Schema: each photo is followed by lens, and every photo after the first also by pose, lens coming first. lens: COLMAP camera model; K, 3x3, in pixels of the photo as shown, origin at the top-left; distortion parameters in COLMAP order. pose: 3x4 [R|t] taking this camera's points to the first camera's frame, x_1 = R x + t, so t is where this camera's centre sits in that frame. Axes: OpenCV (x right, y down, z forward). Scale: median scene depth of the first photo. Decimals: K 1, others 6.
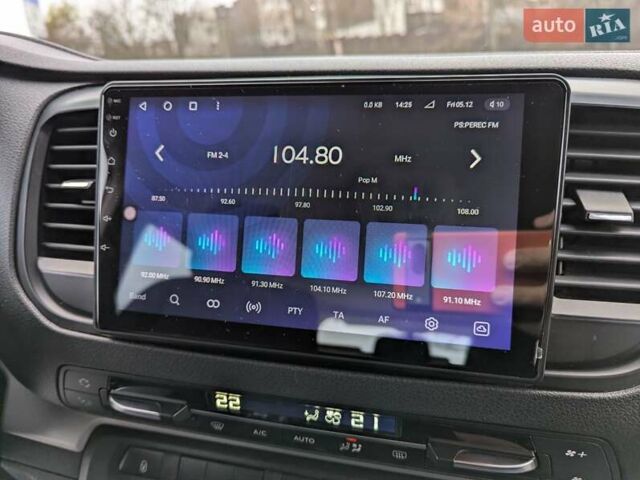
lens RADIAL K [[465.3, 0, 320.0], [0, 465.3, 240.0], [0, 0, 1]] dist [-0.002458, -0.004600]
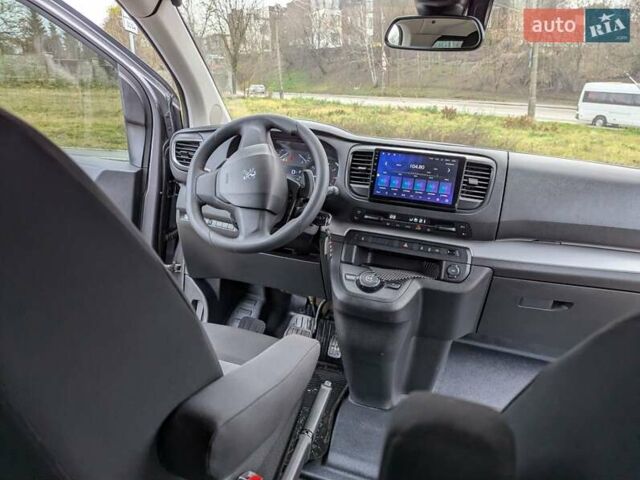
lens RADIAL K [[437.6, 0, 320.0], [0, 437.6, 240.0], [0, 0, 1]] dist [0.054362, -0.039040]
pose [[0.992889, 0.102822, -0.059988, -0.657693], [-0.102224, 0.994677, 0.012967, 0.614385], [0.061002, -0.006743, 0.998115, -3.595626]]
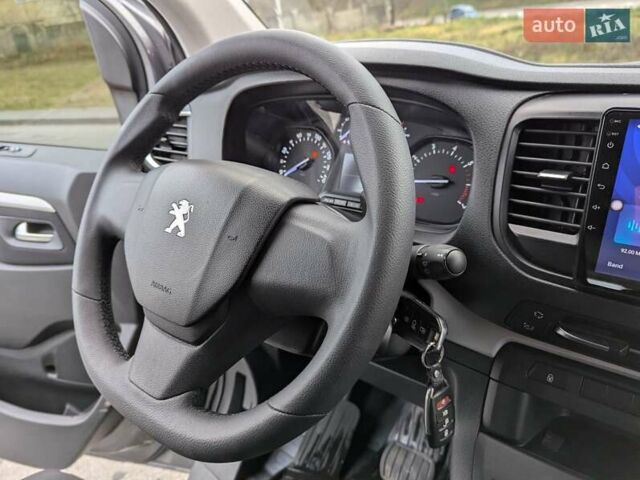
lens RADIAL K [[465.3, 0, 320.0], [0, 465.3, 240.0], [0, 0, 1]] dist [-0.002458, -0.004600]
pose [[0.915141, 0.119599, -0.384985, -0.655697], [-0.062505, 0.985526, 0.157583, -0.115126], [0.398259, -0.120147, 0.909370, -0.602966]]
